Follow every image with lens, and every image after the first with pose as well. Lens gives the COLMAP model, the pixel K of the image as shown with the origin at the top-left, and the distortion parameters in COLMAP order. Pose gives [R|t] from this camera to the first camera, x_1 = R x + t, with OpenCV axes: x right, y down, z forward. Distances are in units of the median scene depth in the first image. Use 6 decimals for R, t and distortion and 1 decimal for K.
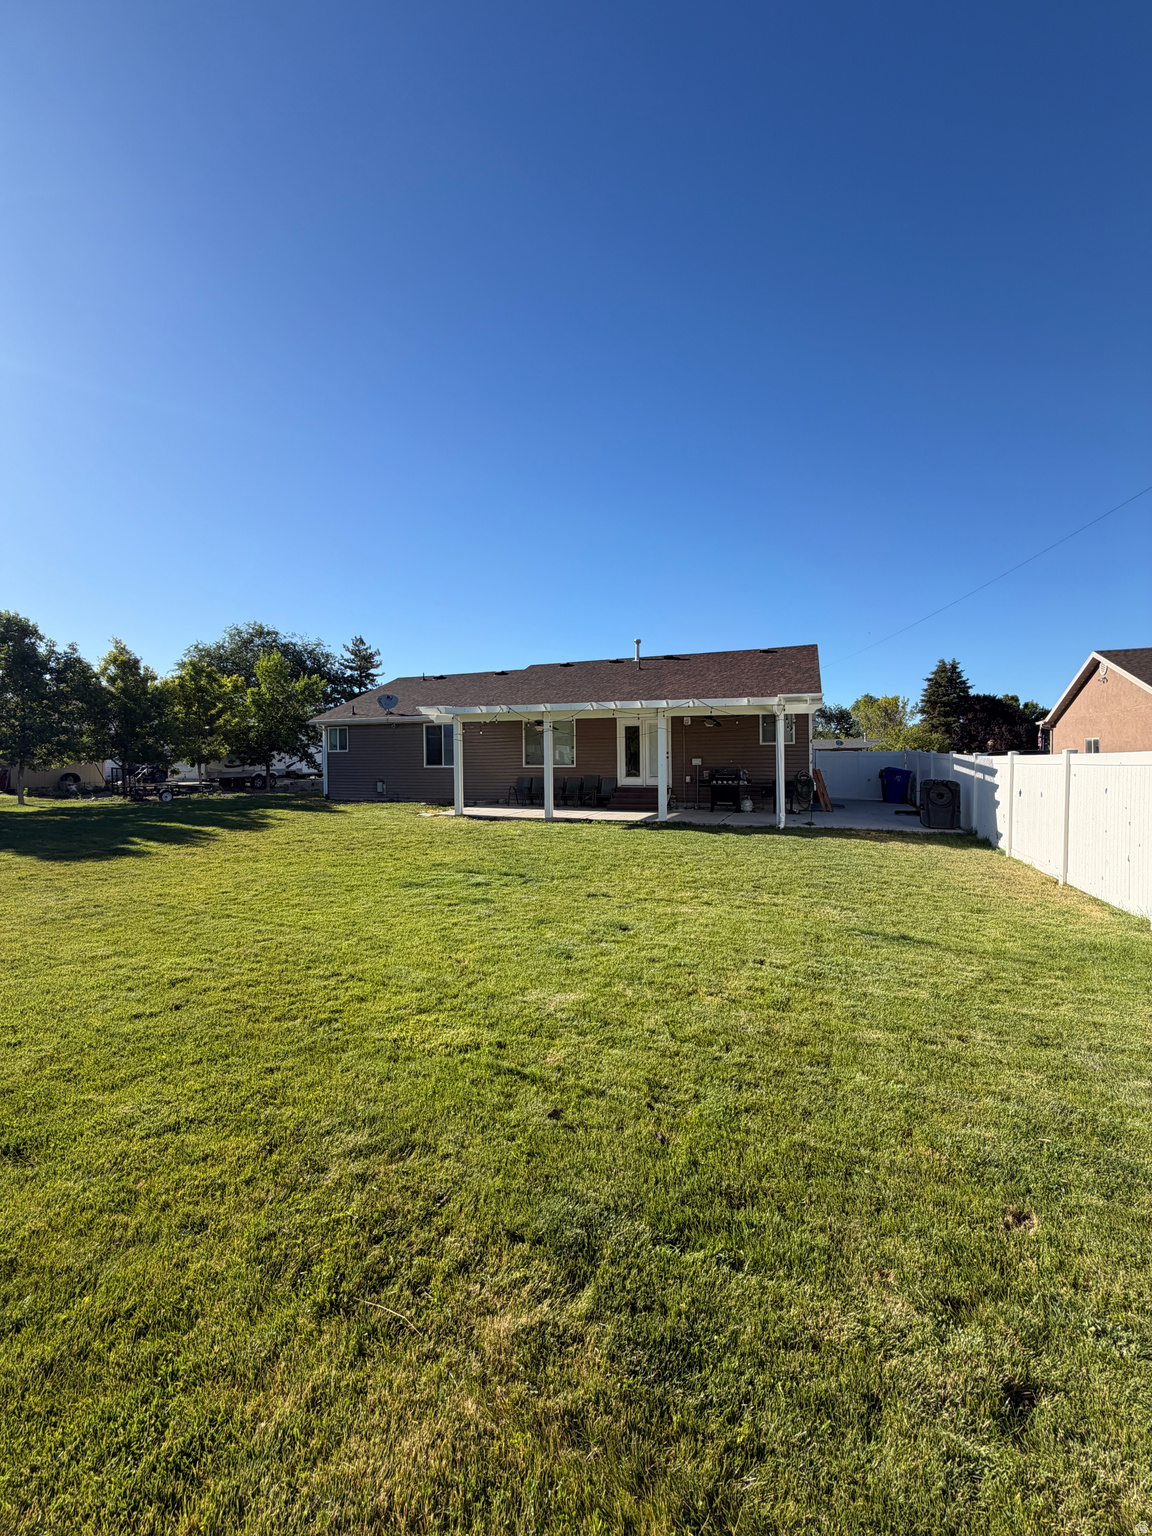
lens RADIAL K [[624.2, 0, 566.2], [0, 624.2, 764.5], [0, 0, 1]] dist [-0.000940, 0.001027]
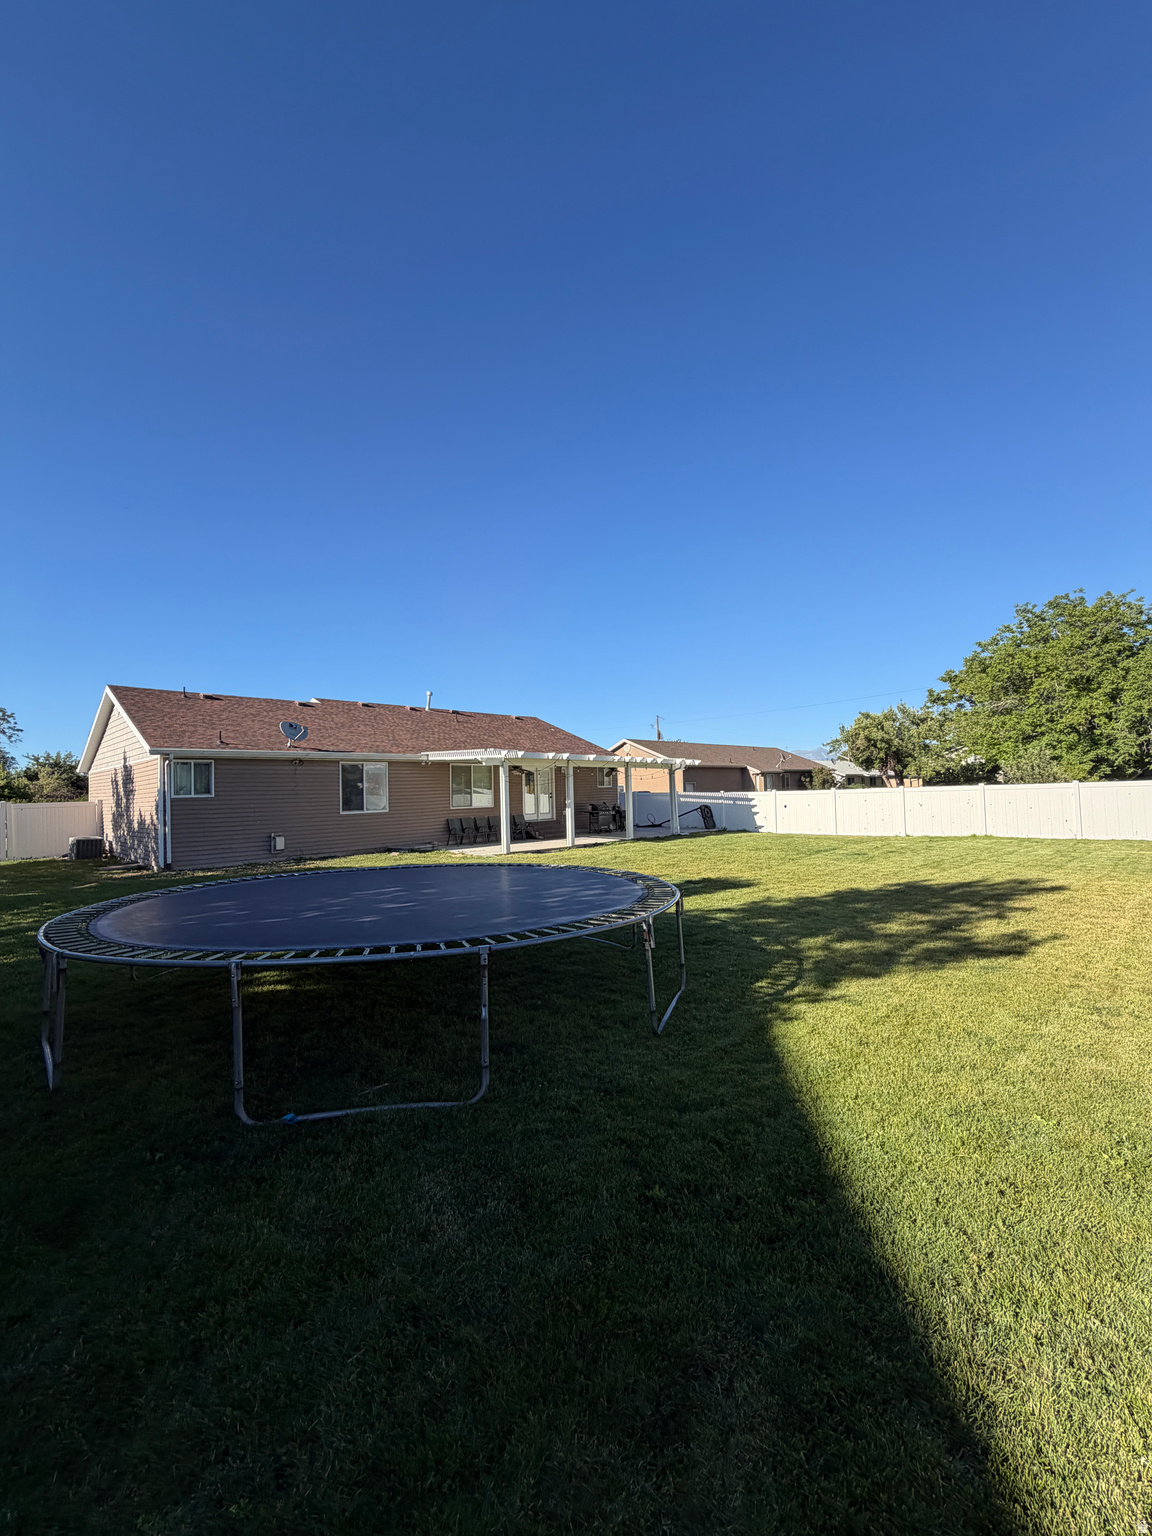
lens RADIAL K [[624.2, 0, 579.4], [0, 624.2, 772.2], [0, 0, 1]] dist [-0.000940, 0.001027]
pose [[0.377036, 0.026717, 0.925813, -0.931170], [0.031290, 0.998646, -0.041561, -0.006551], [-0.925670, 0.044638, 0.375689, 0.407982]]
